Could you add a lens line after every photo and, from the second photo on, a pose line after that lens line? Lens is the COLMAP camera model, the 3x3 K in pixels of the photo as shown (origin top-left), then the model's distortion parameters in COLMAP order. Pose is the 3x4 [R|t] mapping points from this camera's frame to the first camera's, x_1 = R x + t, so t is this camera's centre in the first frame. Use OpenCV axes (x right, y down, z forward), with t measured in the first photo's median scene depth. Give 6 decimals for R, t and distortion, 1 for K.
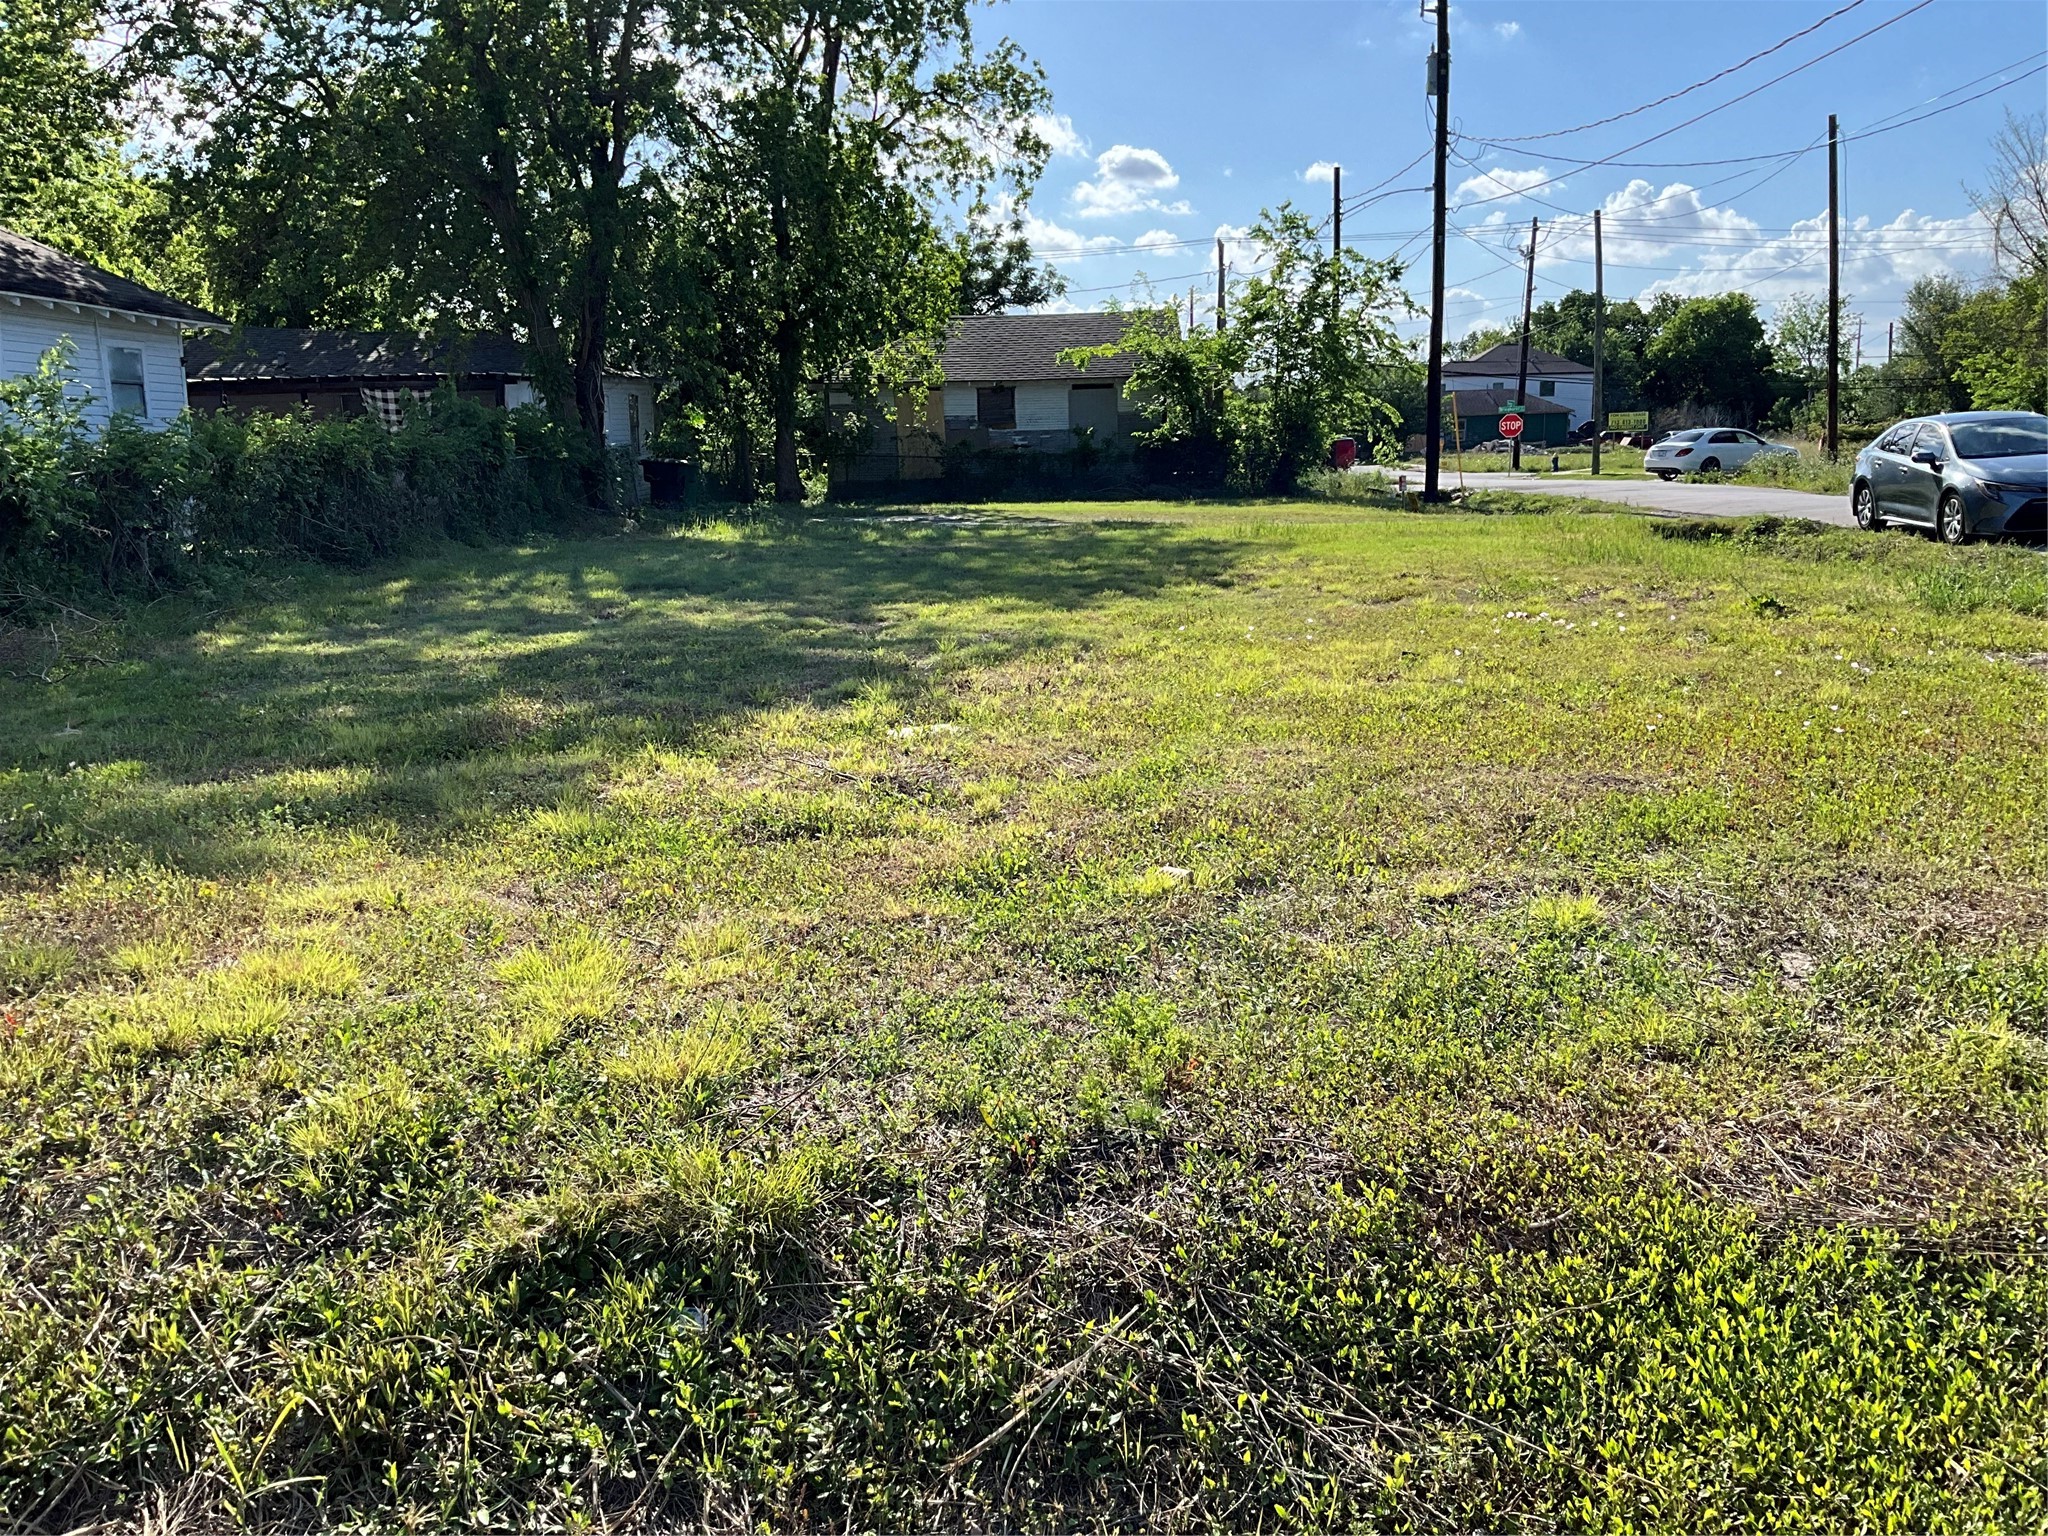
lens RADIAL K [[1690.9, 0, 1024.0], [0, 1690.9, 768.0], [0, 0, 1]] dist [0.110154, -0.232230]
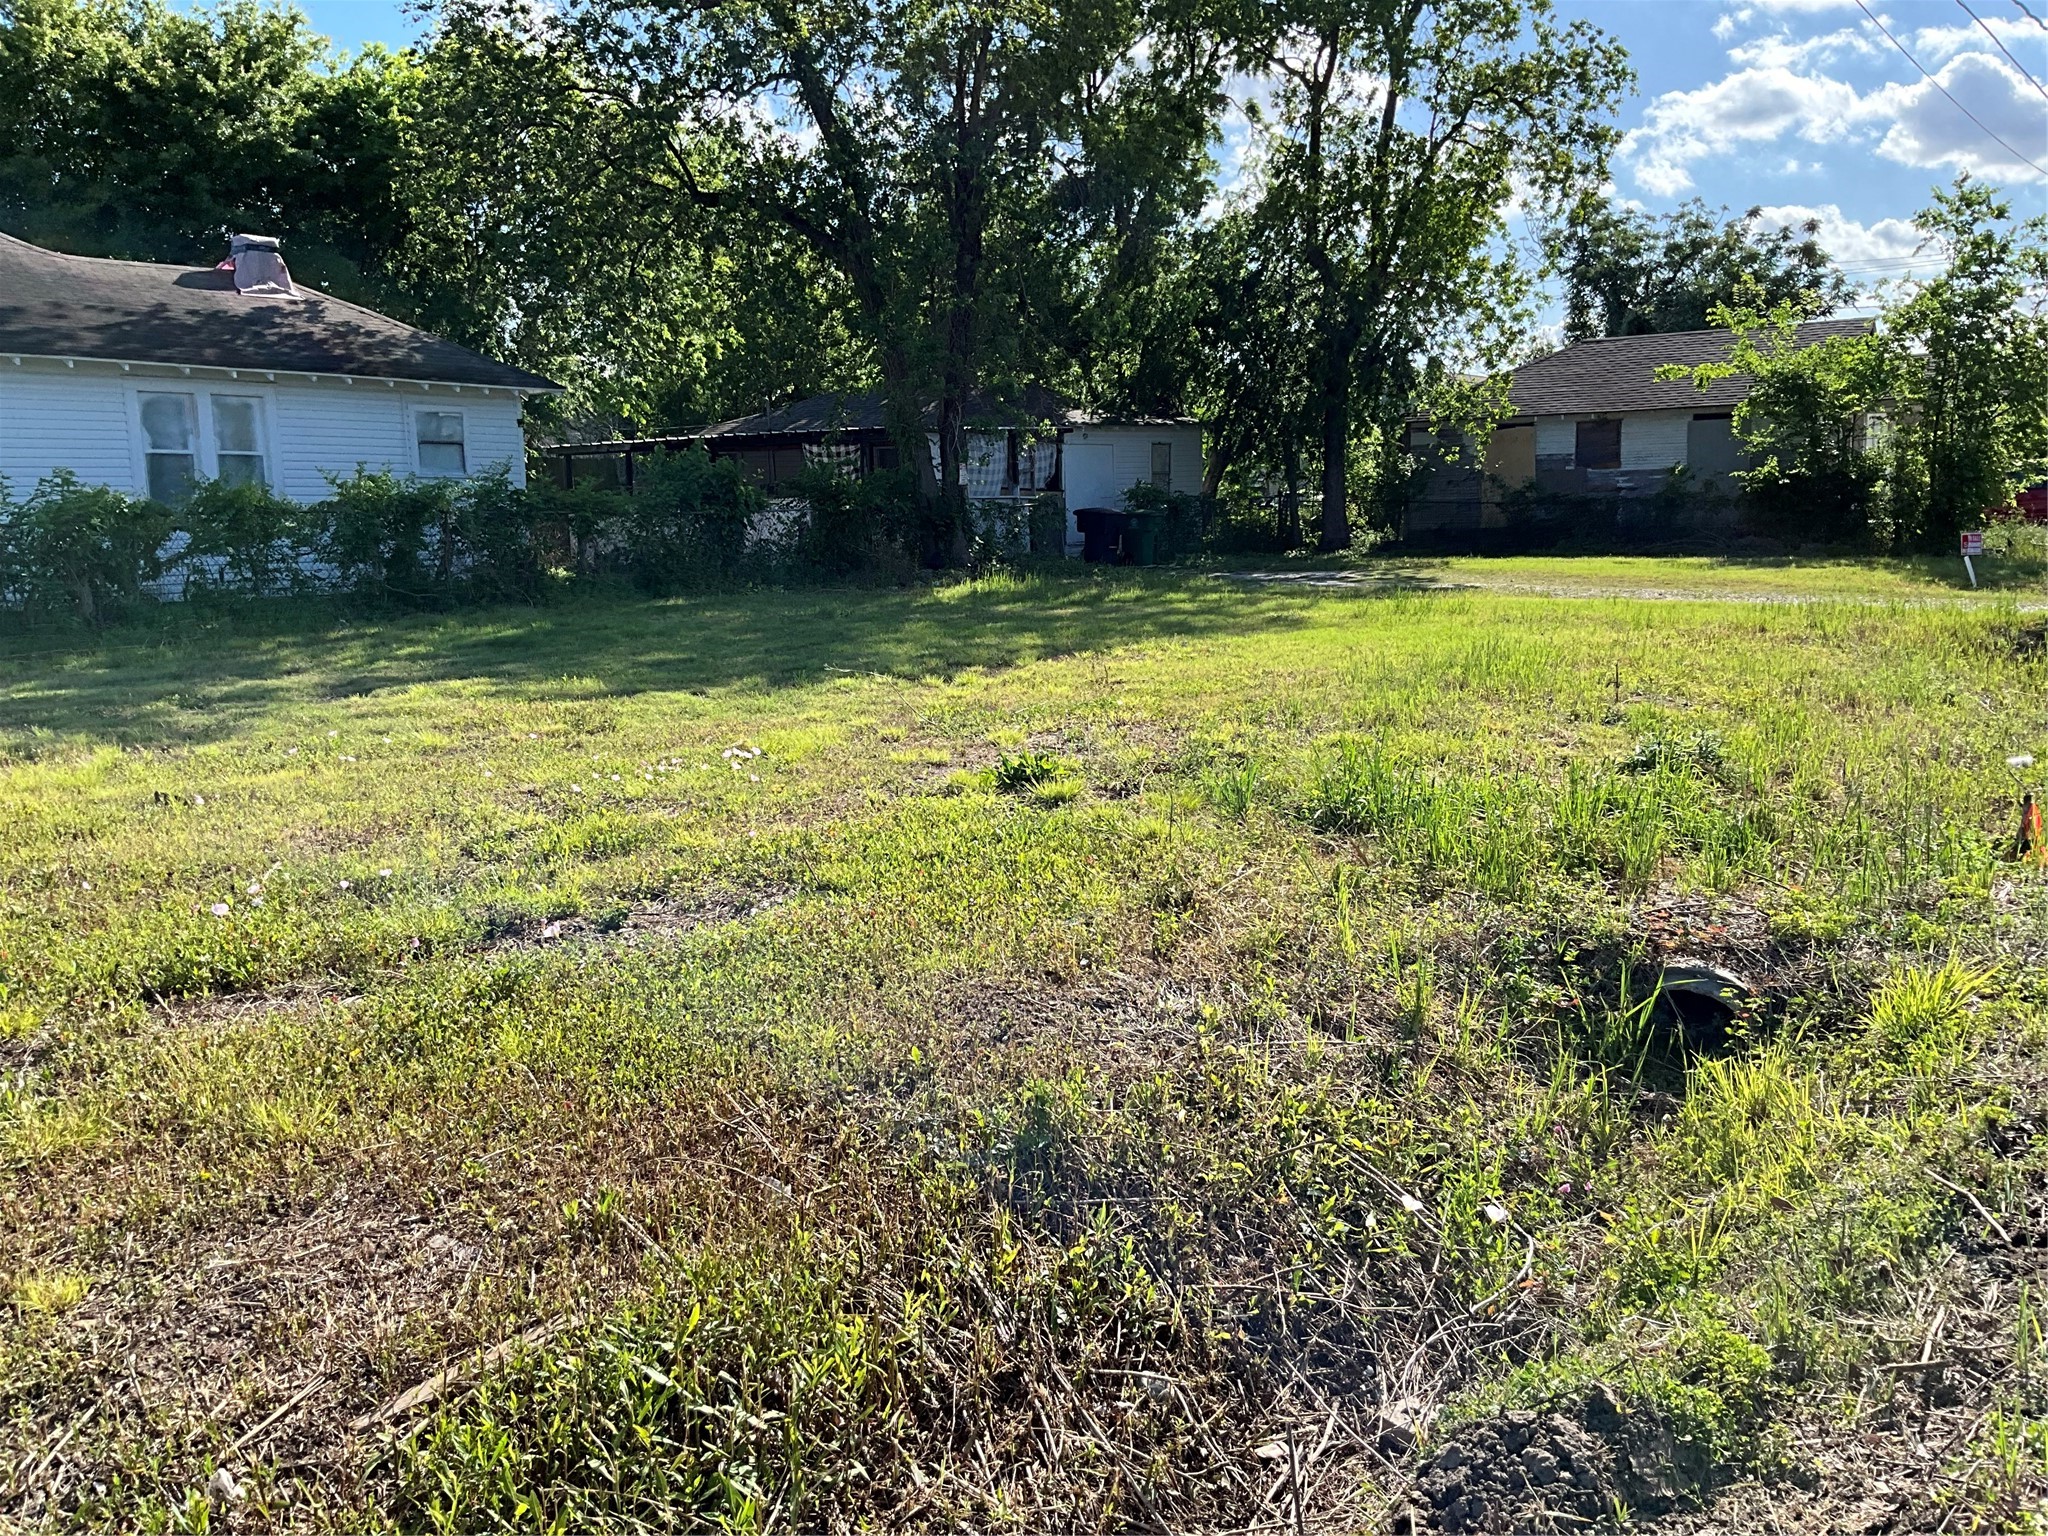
lens RADIAL K [[1698.7, 0, 1038.4], [0, 1698.7, 761.1], [0, 0, 1]] dist [0.081882, -0.171719]
pose [[0.839958, 0.083889, -0.536128, 0.235524], [-0.097525, 0.995229, 0.002932, -0.031416], [0.533816, 0.049823, 0.844132, 0.144185]]
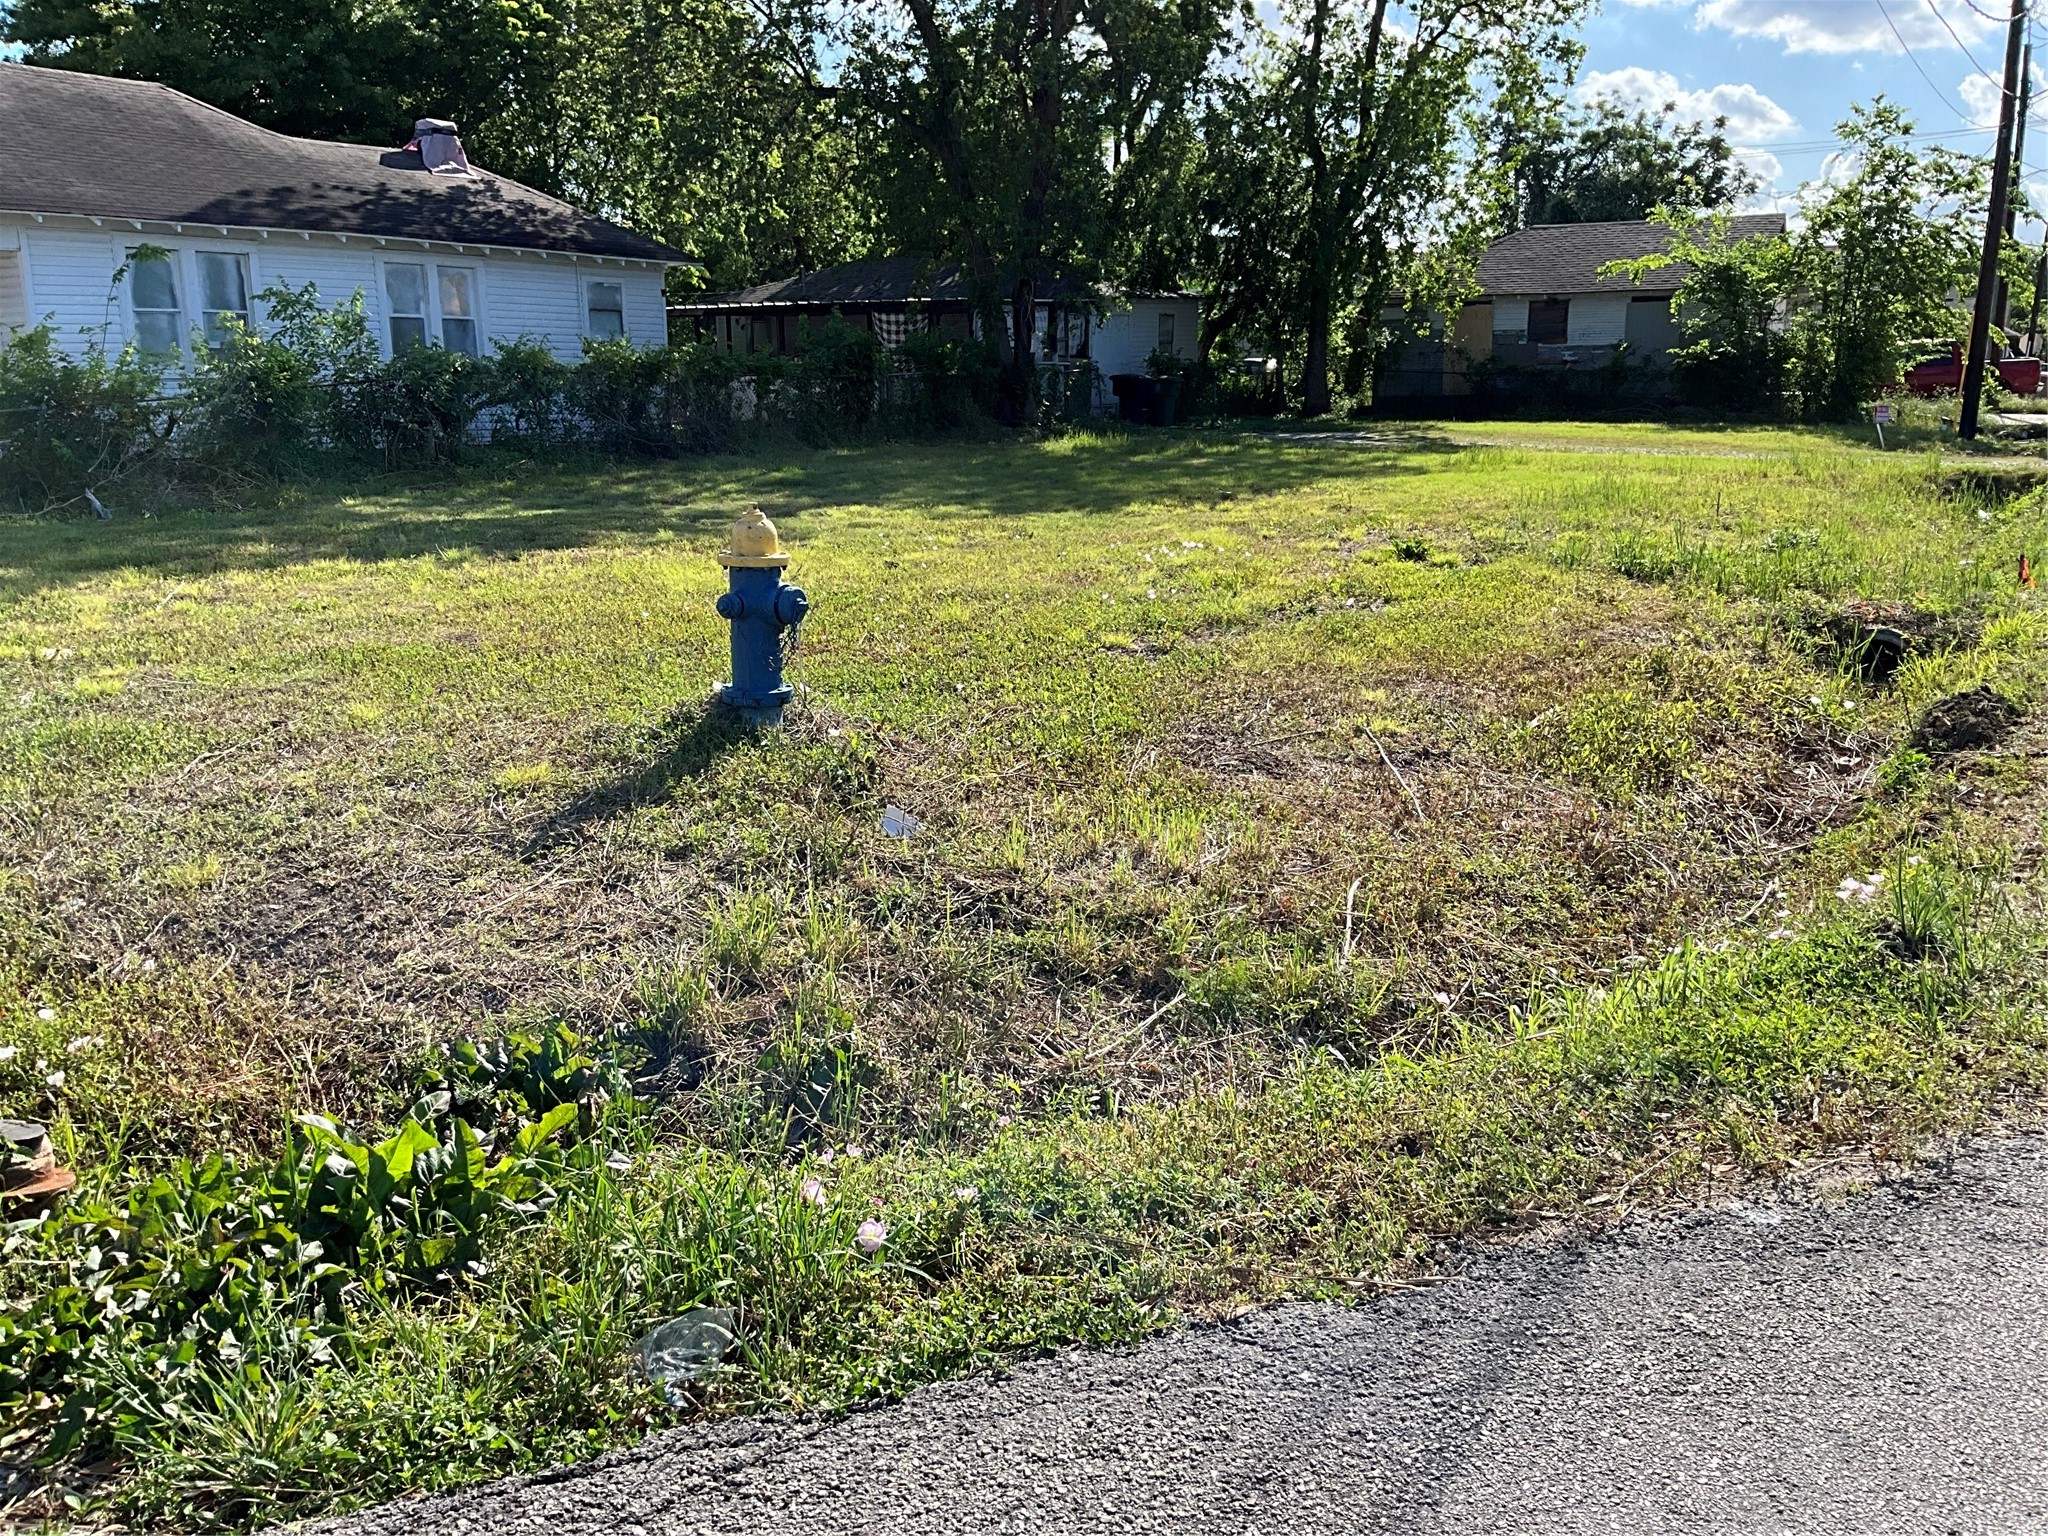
lens RADIAL K [[1690.9, 0, 1024.0], [0, 1690.9, 768.0], [0, 0, 1]] dist [0.110154, -0.232230]
pose [[0.878428, 0.124497, -0.461372, 0.216594], [-0.099451, 0.991955, 0.078321, -0.006353], [0.467411, -0.022916, 0.883743, -0.009641]]
